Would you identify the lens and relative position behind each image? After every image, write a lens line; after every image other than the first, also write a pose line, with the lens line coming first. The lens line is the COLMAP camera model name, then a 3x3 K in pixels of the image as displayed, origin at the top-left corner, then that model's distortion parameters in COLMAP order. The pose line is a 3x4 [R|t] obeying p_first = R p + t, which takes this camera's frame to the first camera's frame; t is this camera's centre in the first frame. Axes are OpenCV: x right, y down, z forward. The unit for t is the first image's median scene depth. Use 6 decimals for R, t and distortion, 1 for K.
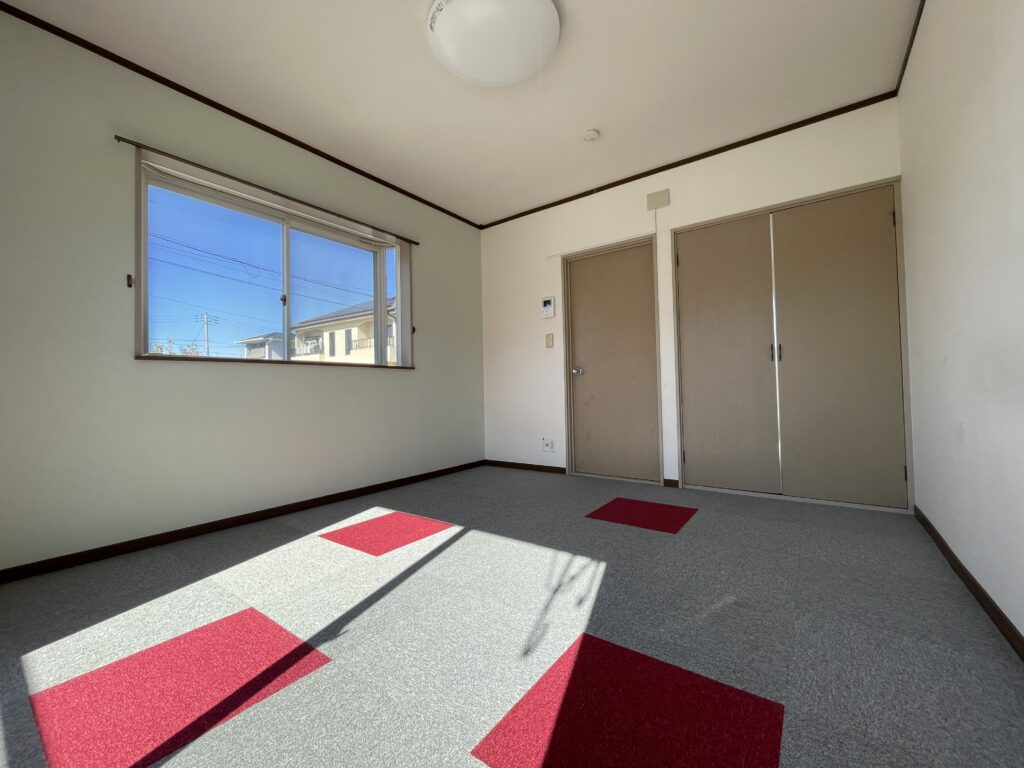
lens RADIAL K [[415.3, 0, 515.7], [0, 415.3, 378.9], [0, 0, 1]] dist [-0.001373, -0.000517]
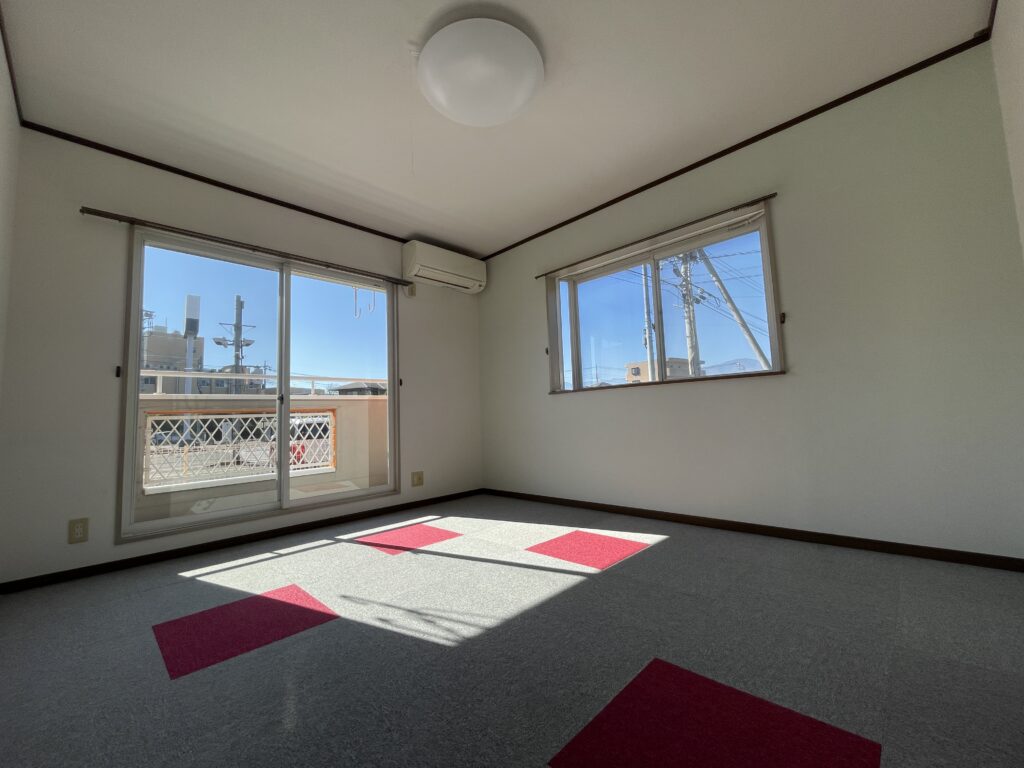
lens RADIAL K [[415.3, 0, 510.2], [0, 415.3, 386.7], [0, 0, 1]] dist [-0.001373, -0.000517]
pose [[-0.147224, -0.050519, -0.987812, 1.047837], [0.069029, 0.995735, -0.061213, 0.016721], [0.986691, -0.077199, -0.143109, 1.326724]]
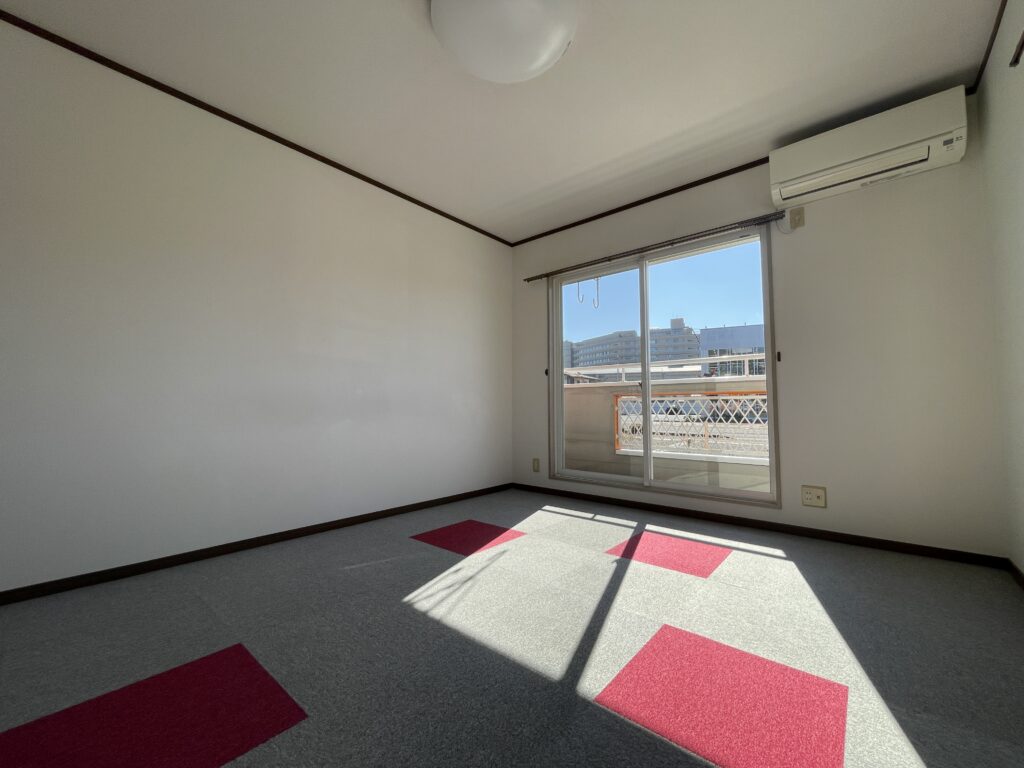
lens RADIAL K [[415.3, 0, 511.1], [0, 415.3, 384.6], [0, 0, 1]] dist [-0.001373, -0.000517]
pose [[-0.997132, 0.023246, 0.072017, -0.114047], [0.017277, 0.996447, -0.082433, 0.039470], [-0.073677, -0.080952, -0.993991, 2.074183]]
